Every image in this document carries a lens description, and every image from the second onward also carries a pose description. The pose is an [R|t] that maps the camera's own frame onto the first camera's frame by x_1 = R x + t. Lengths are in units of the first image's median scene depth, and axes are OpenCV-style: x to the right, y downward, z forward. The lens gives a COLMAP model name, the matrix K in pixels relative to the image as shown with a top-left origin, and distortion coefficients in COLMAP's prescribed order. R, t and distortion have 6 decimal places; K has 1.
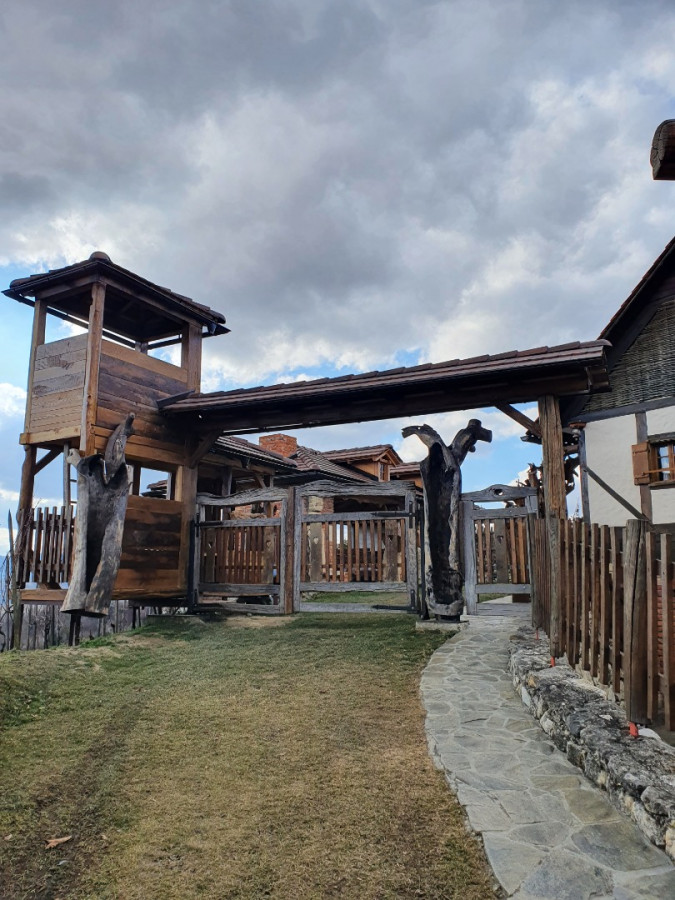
lens RADIAL K [[697.6, 0, 336.8], [0, 697.6, 449.4], [0, 0, 1]] dist [0.019892, -0.048696]
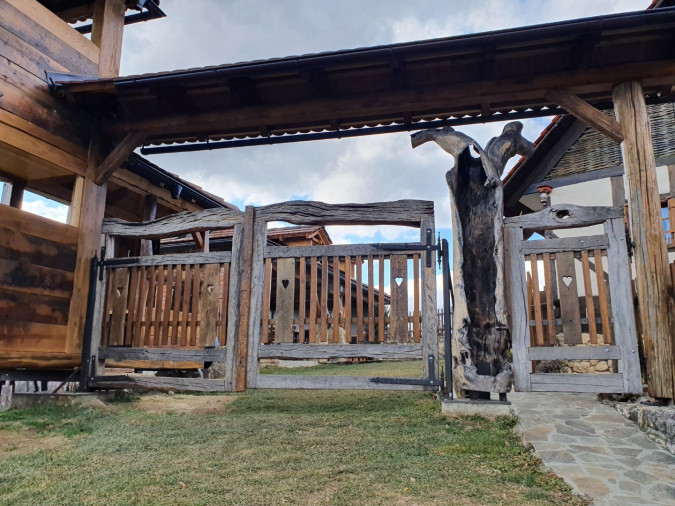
lens RADIAL K [[523.2, 0, 353.5], [0, 523.2, 265.9], [0, 0, 1]] dist [0.019892, -0.048696]
pose [[0.976173, 0.048392, 0.211529, -0.067751], [-0.047519, 0.998828, -0.009215, 0.106900], [-0.211727, -0.001056, 0.977328, 0.451799]]
